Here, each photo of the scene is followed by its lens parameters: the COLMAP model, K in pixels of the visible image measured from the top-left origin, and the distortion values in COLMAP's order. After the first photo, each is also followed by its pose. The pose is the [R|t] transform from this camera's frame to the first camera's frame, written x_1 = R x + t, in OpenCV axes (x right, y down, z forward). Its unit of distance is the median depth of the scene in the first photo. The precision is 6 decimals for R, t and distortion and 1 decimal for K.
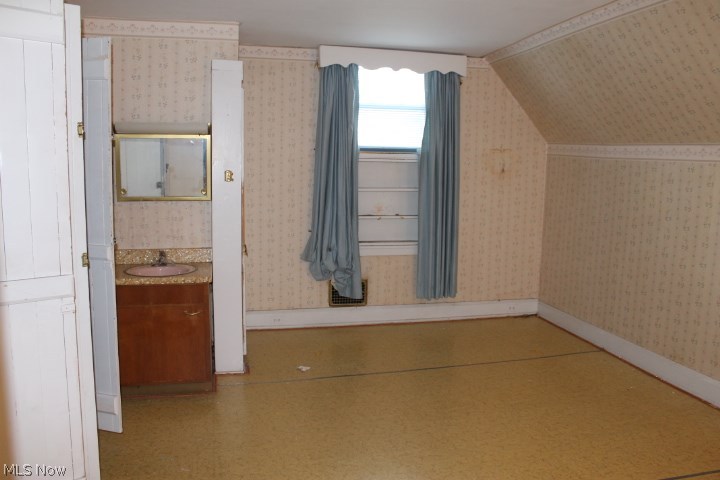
lens RADIAL K [[602.1, 0, 360.0], [0, 602.1, 240.0], [0, 0, 1]] dist [-0.168281, 0.165923]
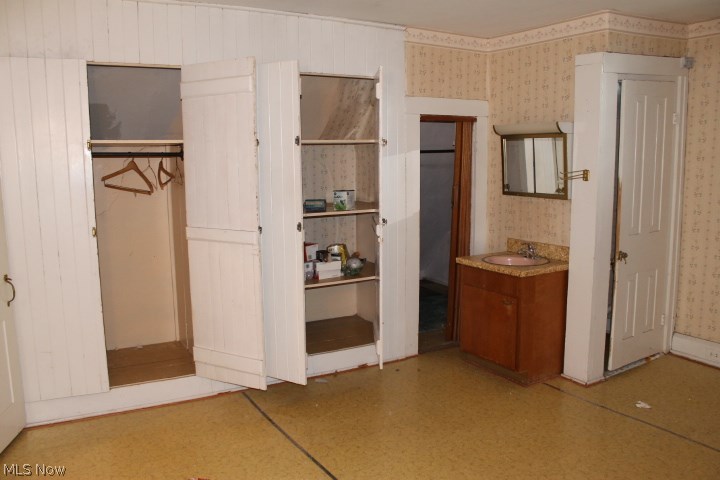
lens RADIAL K [[602.1, 0, 360.0], [0, 602.1, 240.0], [0, 0, 1]] dist [-0.168281, 0.165923]
pose [[0.299133, 0.116499, -0.947073, 0.570866], [-0.110089, 0.990105, 0.087021, -0.046694], [0.947840, 0.078232, 0.308998, 0.369847]]
